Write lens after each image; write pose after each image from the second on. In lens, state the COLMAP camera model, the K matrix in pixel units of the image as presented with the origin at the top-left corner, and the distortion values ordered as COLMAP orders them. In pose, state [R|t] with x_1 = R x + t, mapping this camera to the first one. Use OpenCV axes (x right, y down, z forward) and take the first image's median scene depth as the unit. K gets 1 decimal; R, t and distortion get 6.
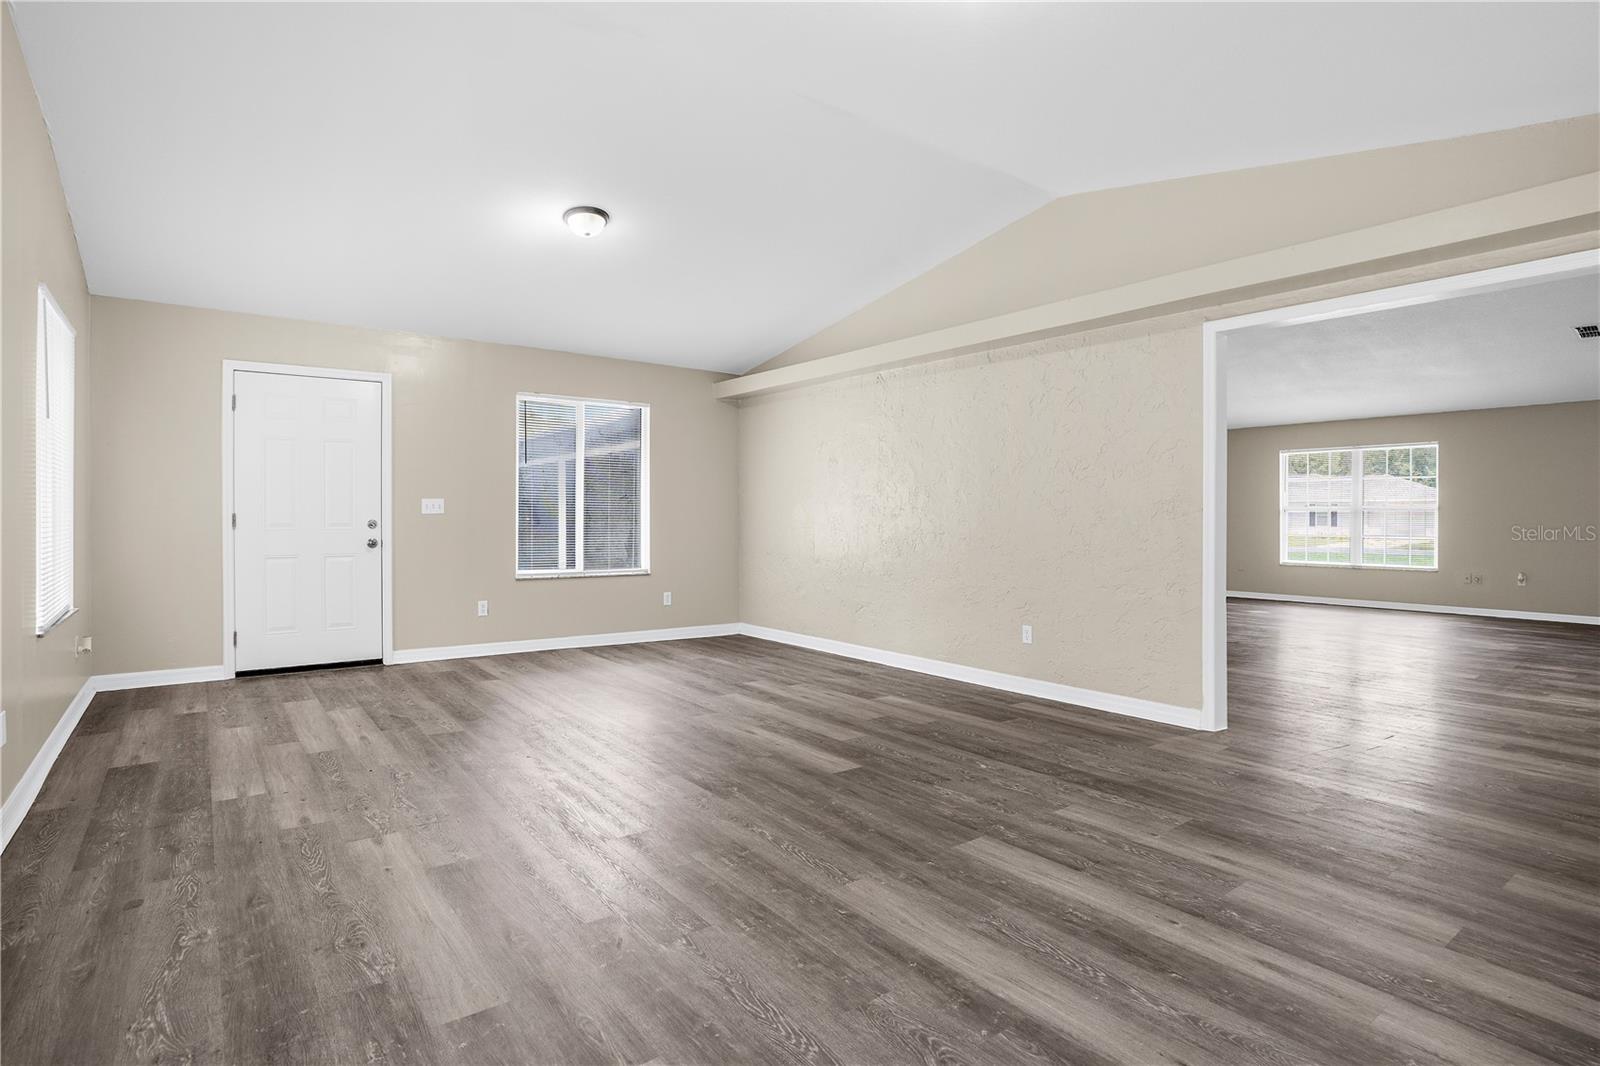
lens RADIAL K [[828.9, 0, 793.9], [0, 828.9, 532.4], [0, 0, 1]] dist [0.008197, 0.005863]
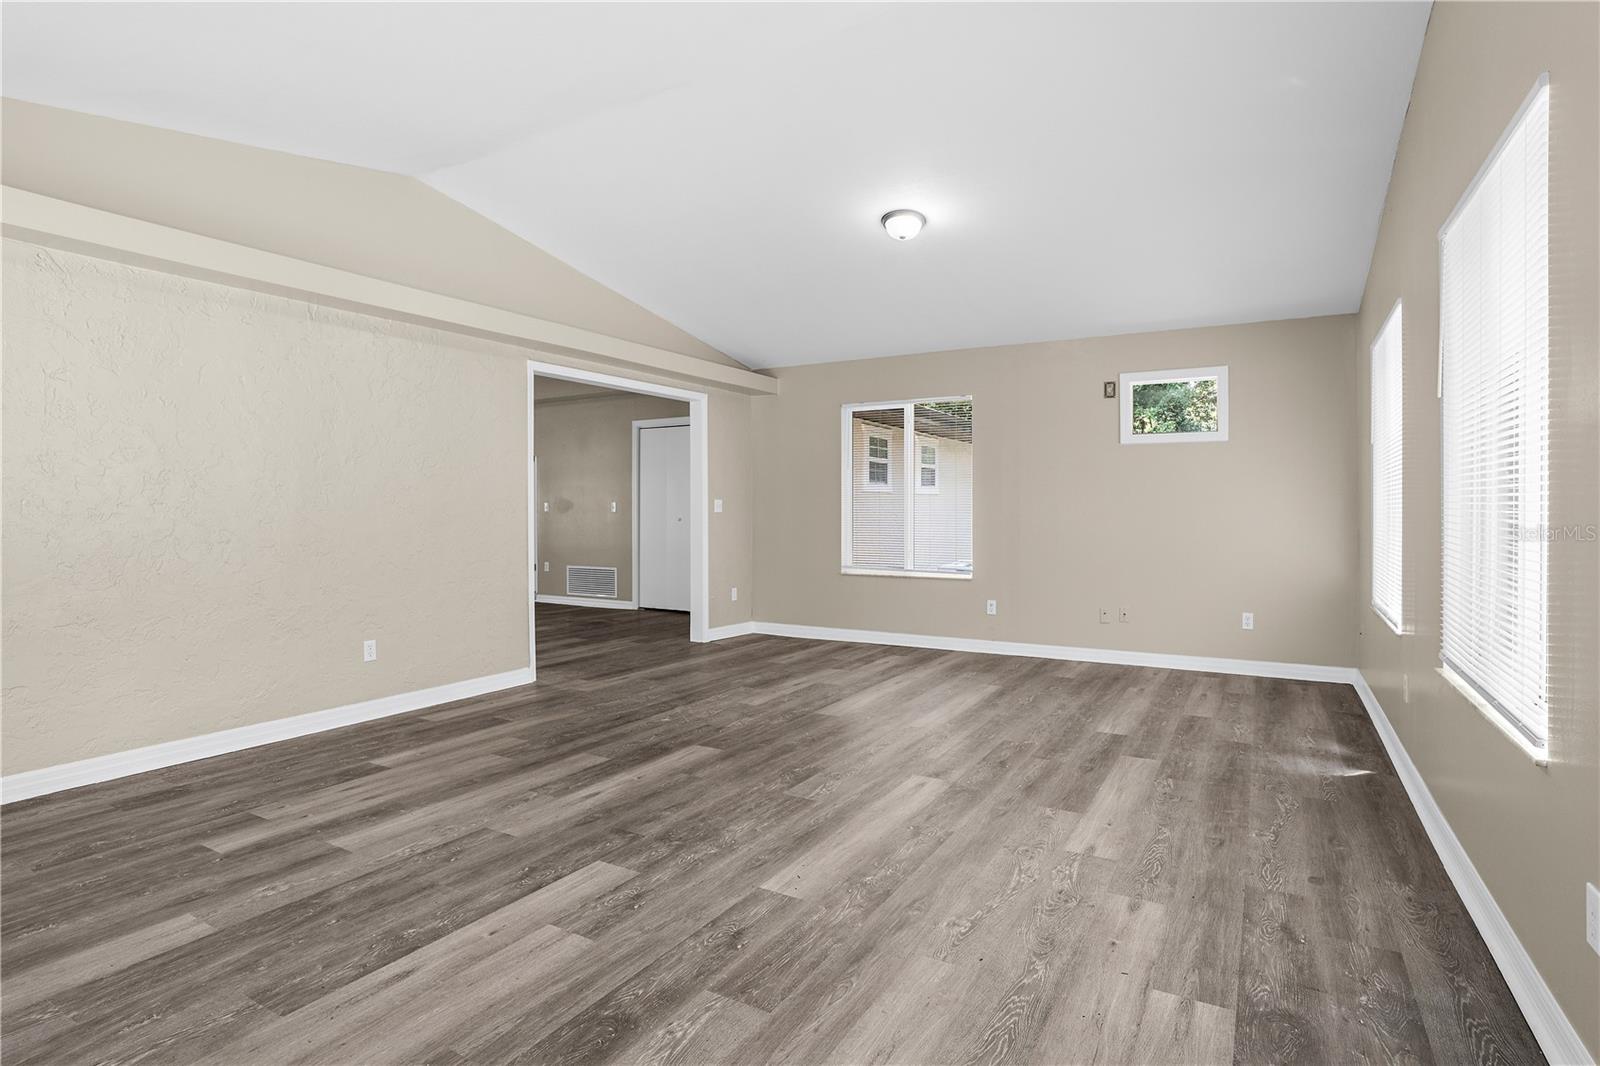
lens RADIAL K [[828.9, 0, 792.5], [0, 828.9, 524.3], [0, 0, 1]] dist [0.008197, 0.005863]
pose [[-0.414537, -0.013836, 0.909927, -1.215668], [0.010000, 0.999755, 0.019758, -0.035889], [-0.909977, 0.017290, -0.414297, 1.684904]]
